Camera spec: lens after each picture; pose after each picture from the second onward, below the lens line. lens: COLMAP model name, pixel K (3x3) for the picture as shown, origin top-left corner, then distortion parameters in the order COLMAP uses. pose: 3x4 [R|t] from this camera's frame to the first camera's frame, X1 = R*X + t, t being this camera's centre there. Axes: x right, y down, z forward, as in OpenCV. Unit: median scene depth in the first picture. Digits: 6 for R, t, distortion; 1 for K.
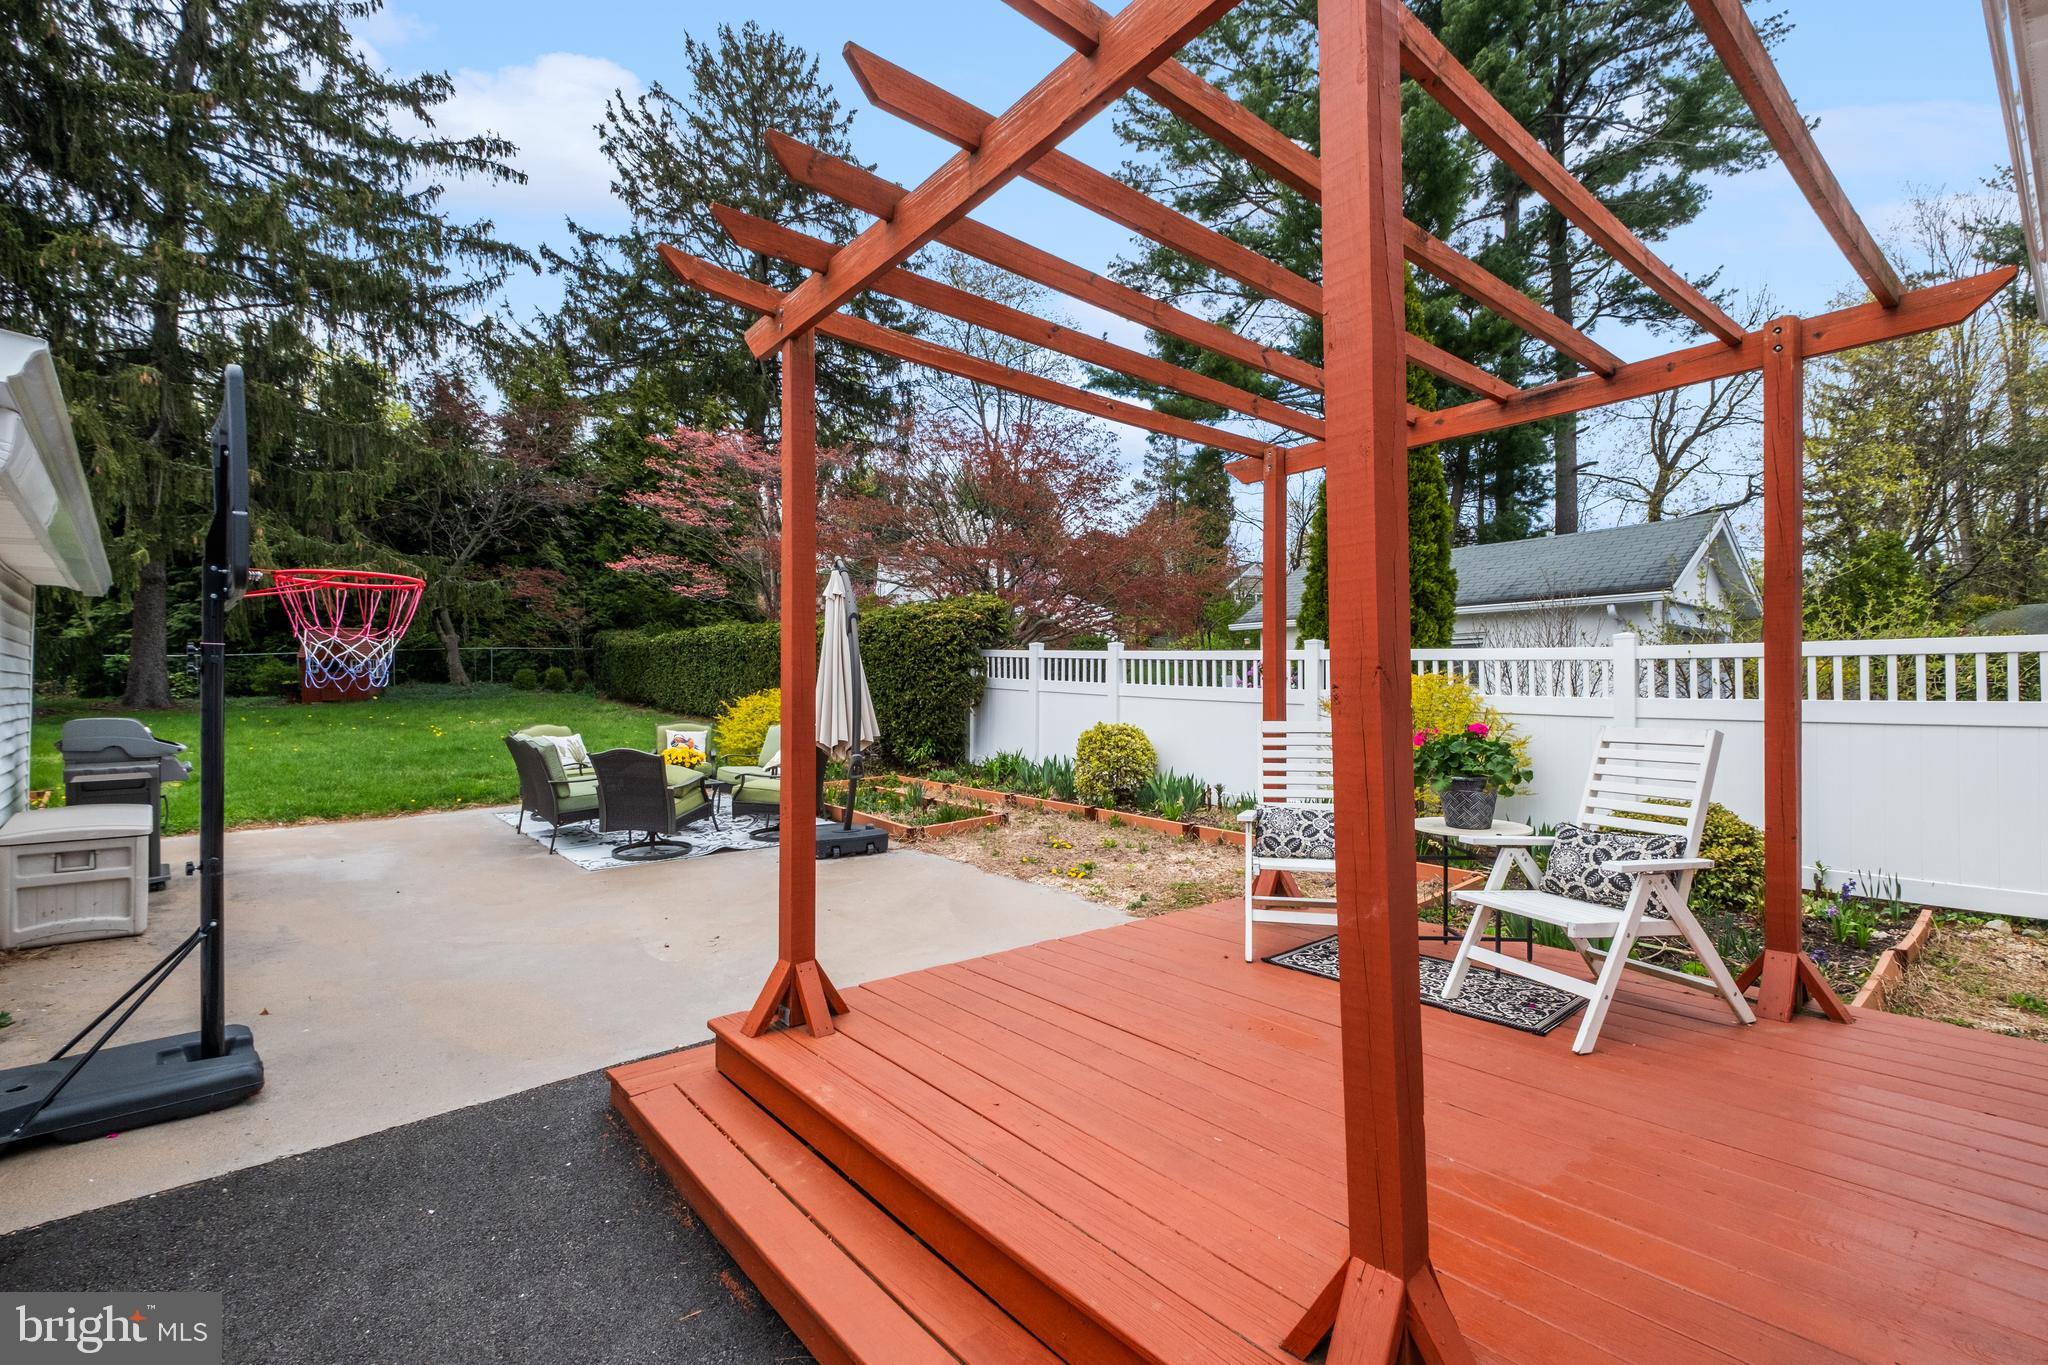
lens RADIAL K [[899.8, 0, 1021.6], [0, 899.8, 681.4], [0, 0, 1]] dist [0.006030, -0.004419]
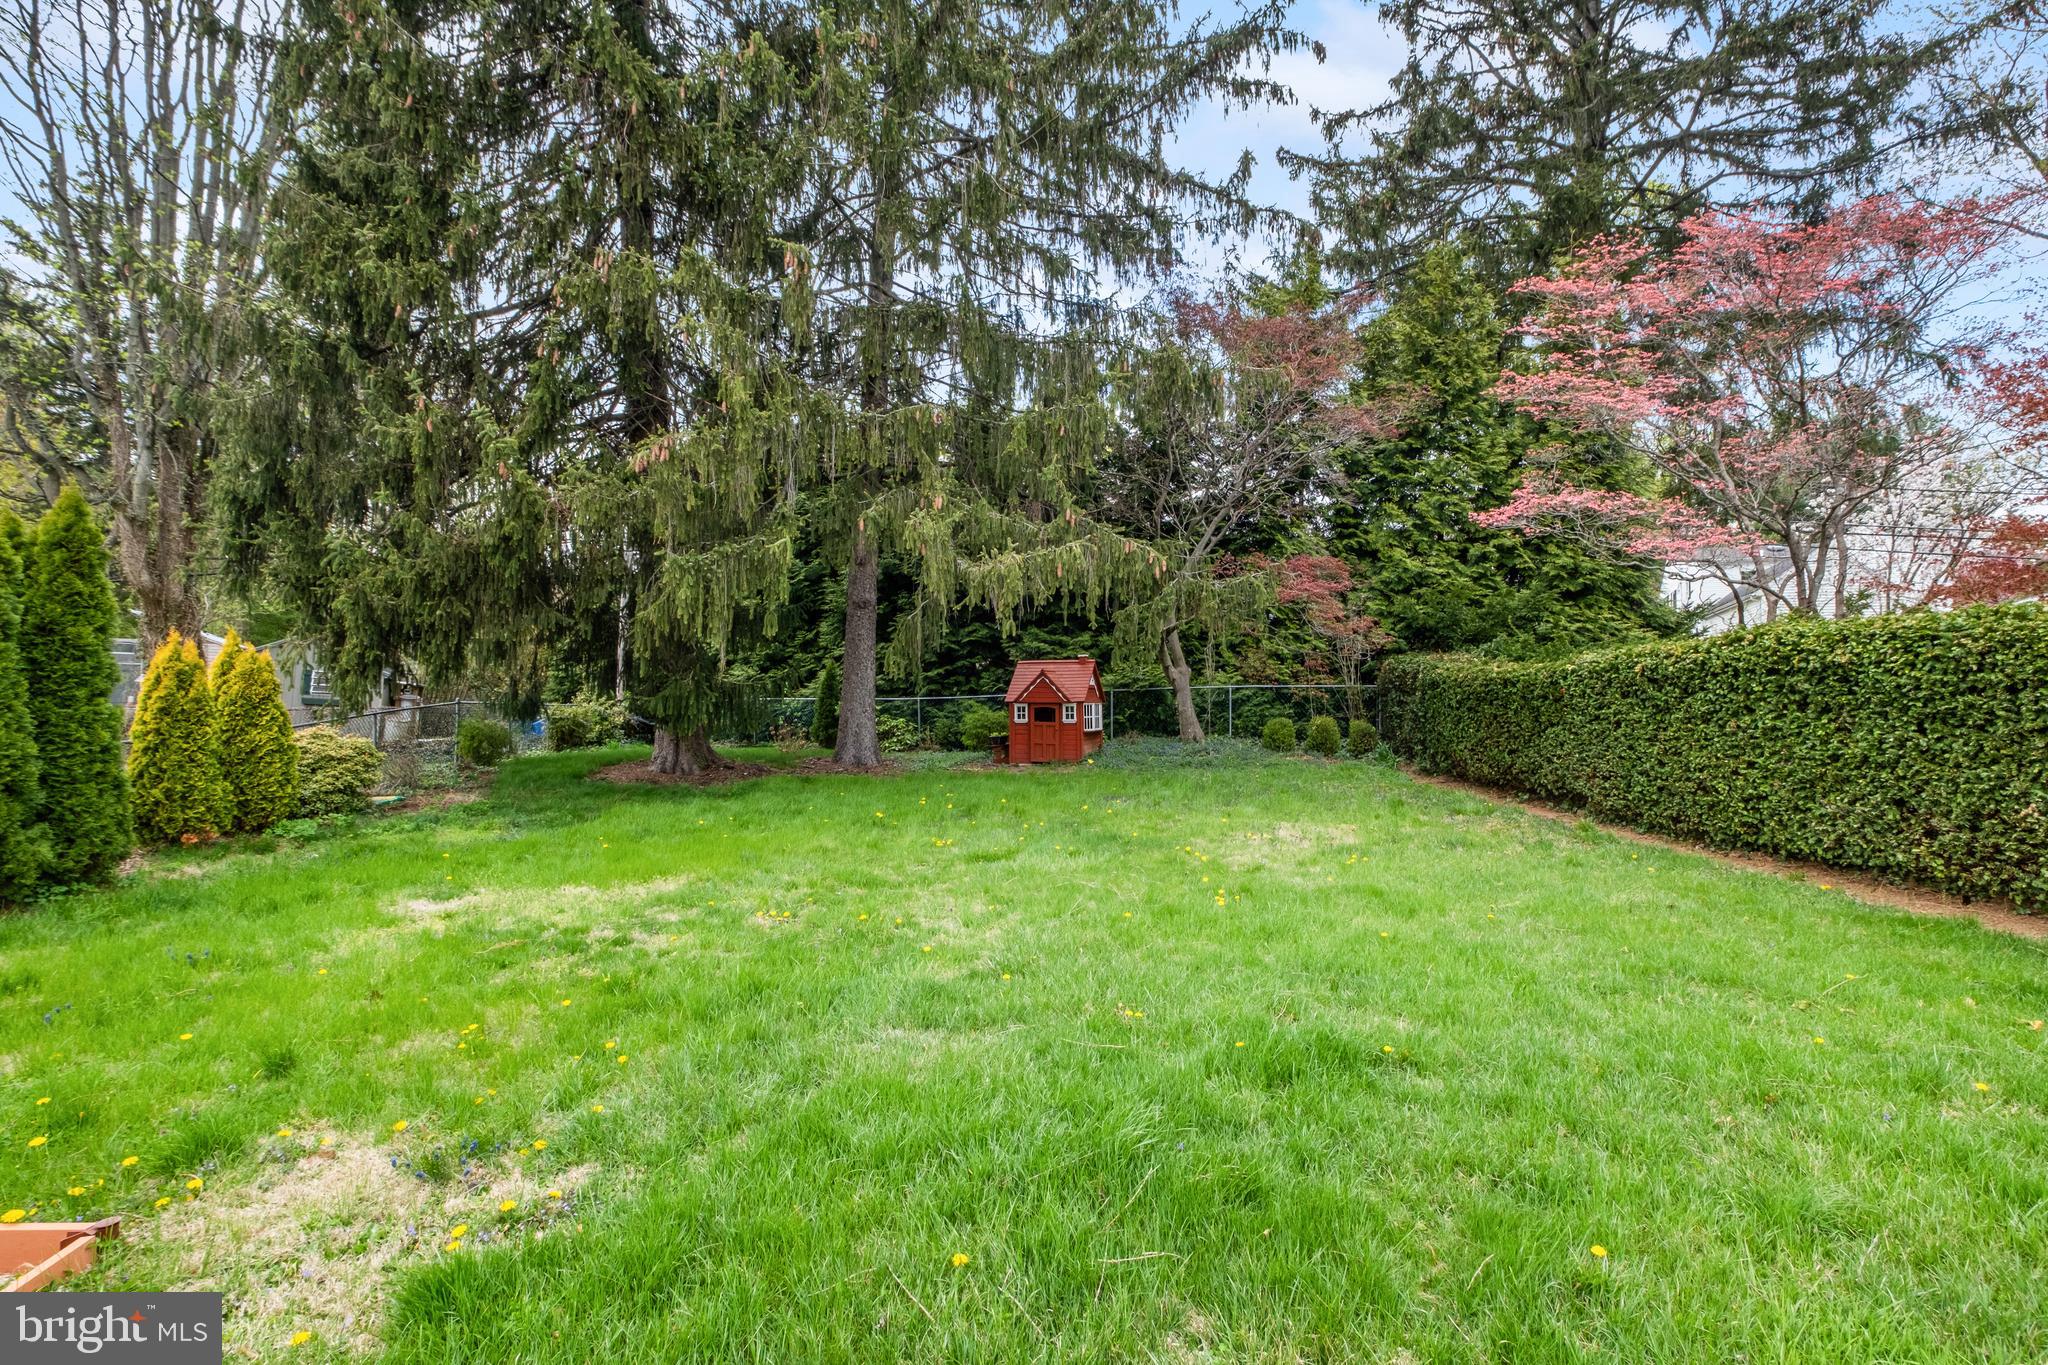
lens RADIAL K [[899.8, 0, 1017.9], [0, 899.8, 684.0], [0, 0, 1]] dist [0.006030, -0.004419]
pose [[0.761982, -0.011637, -0.647494, -0.277854], [-0.012250, 0.999401, -0.032376, -0.015089], [0.647483, 0.032602, 0.761382, 0.388947]]
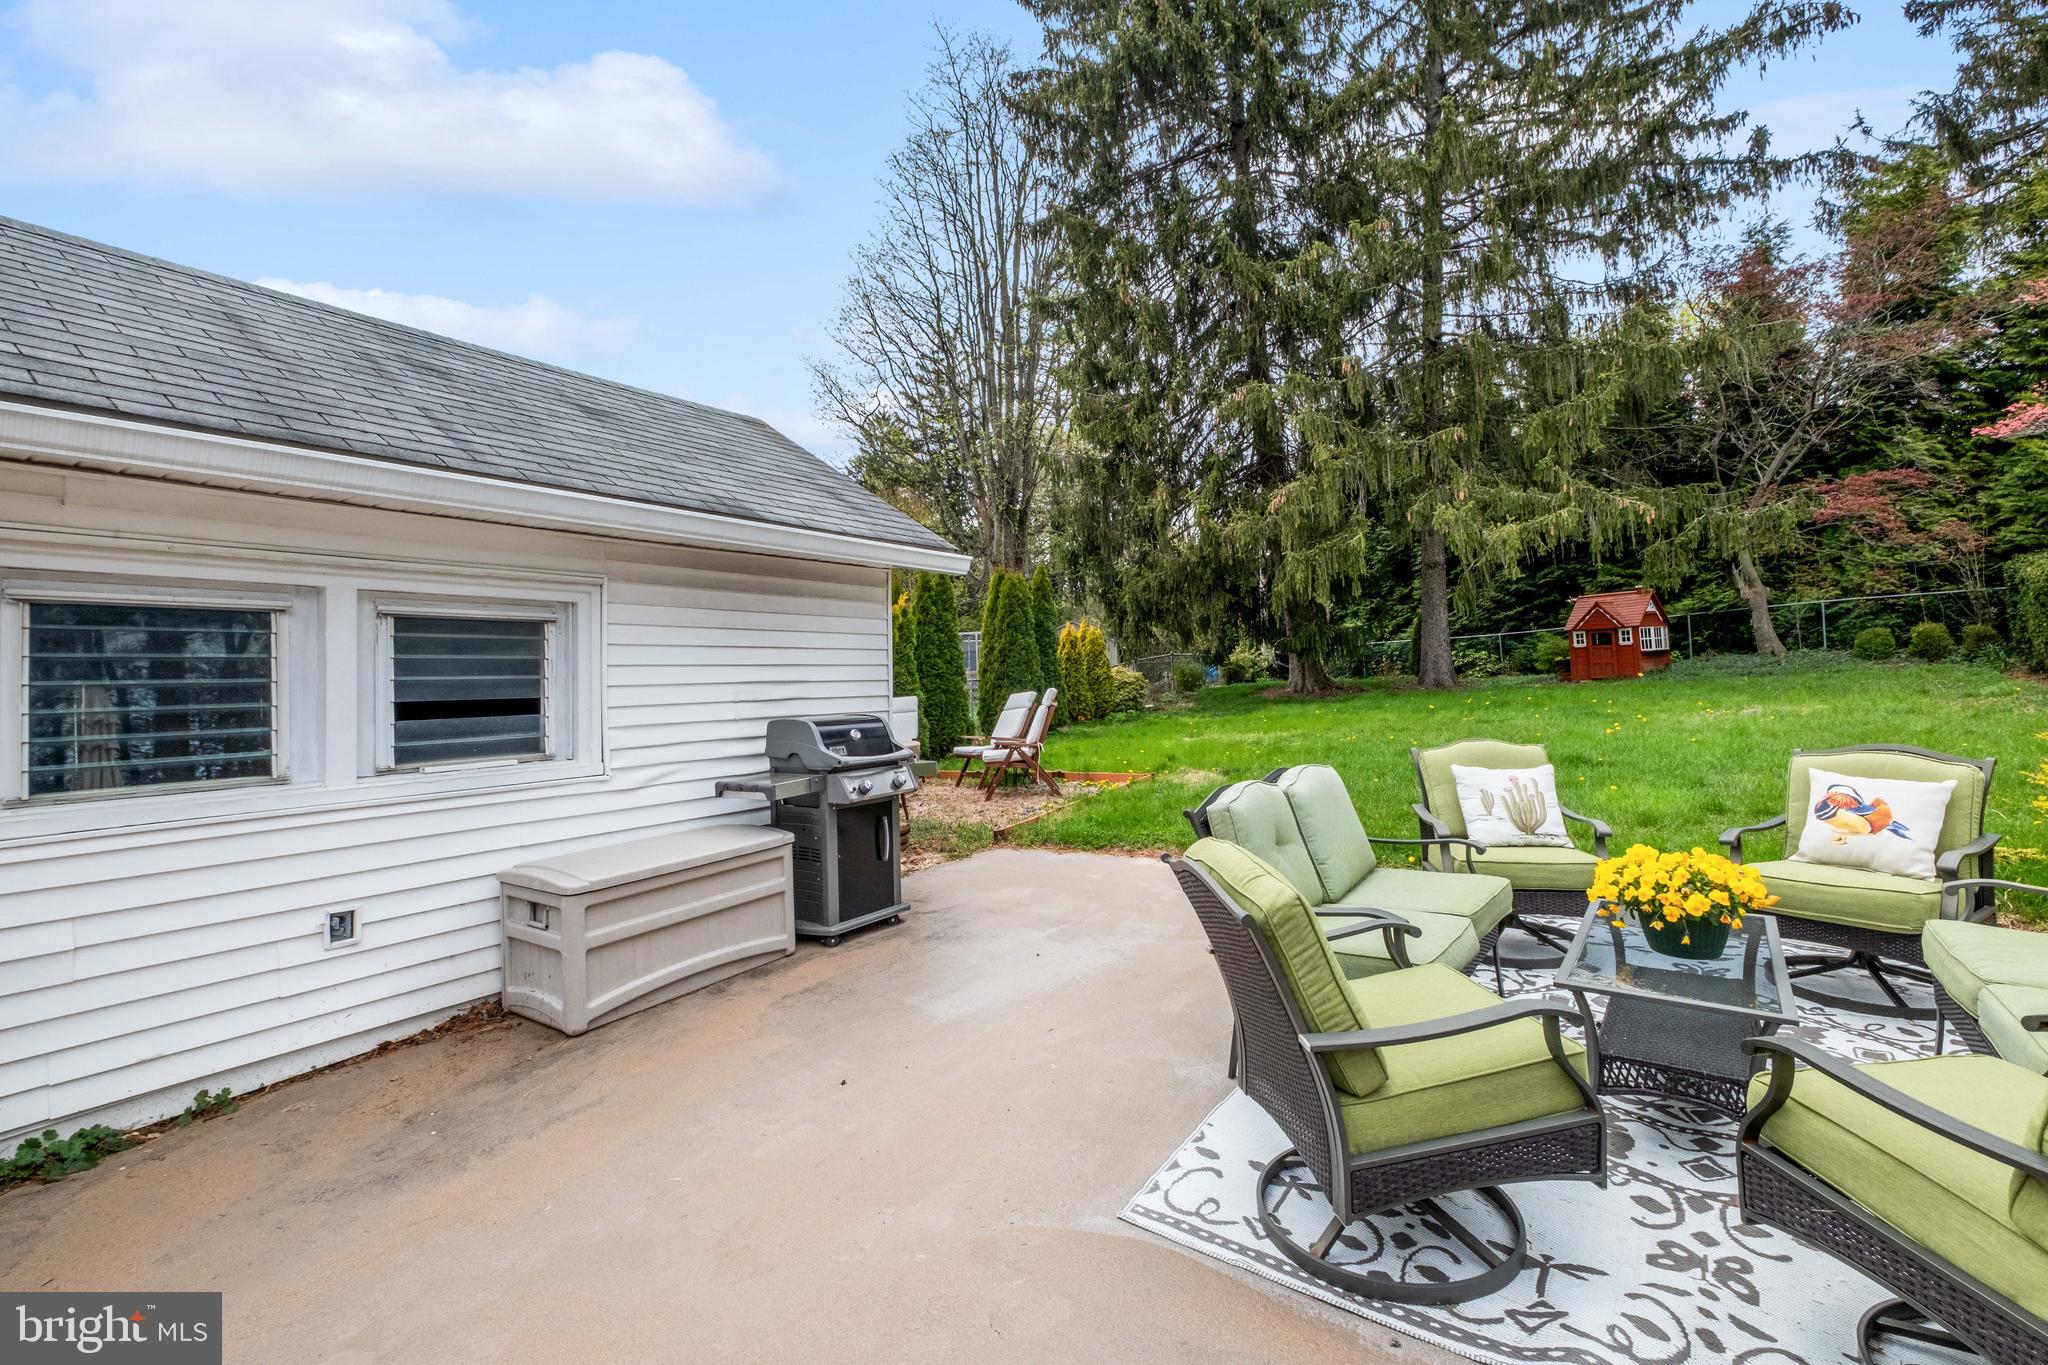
lens RADIAL K [[899.8, 0, 1057.1], [0, 899.8, 664.0], [0, 0, 1]] dist [0.006030, -0.004419]
pose [[0.224562, -0.021606, -0.974220, -0.041975], [0.033389, 0.999338, -0.014466, 0.002095], [0.973888, -0.029280, 0.225135, 0.269674]]
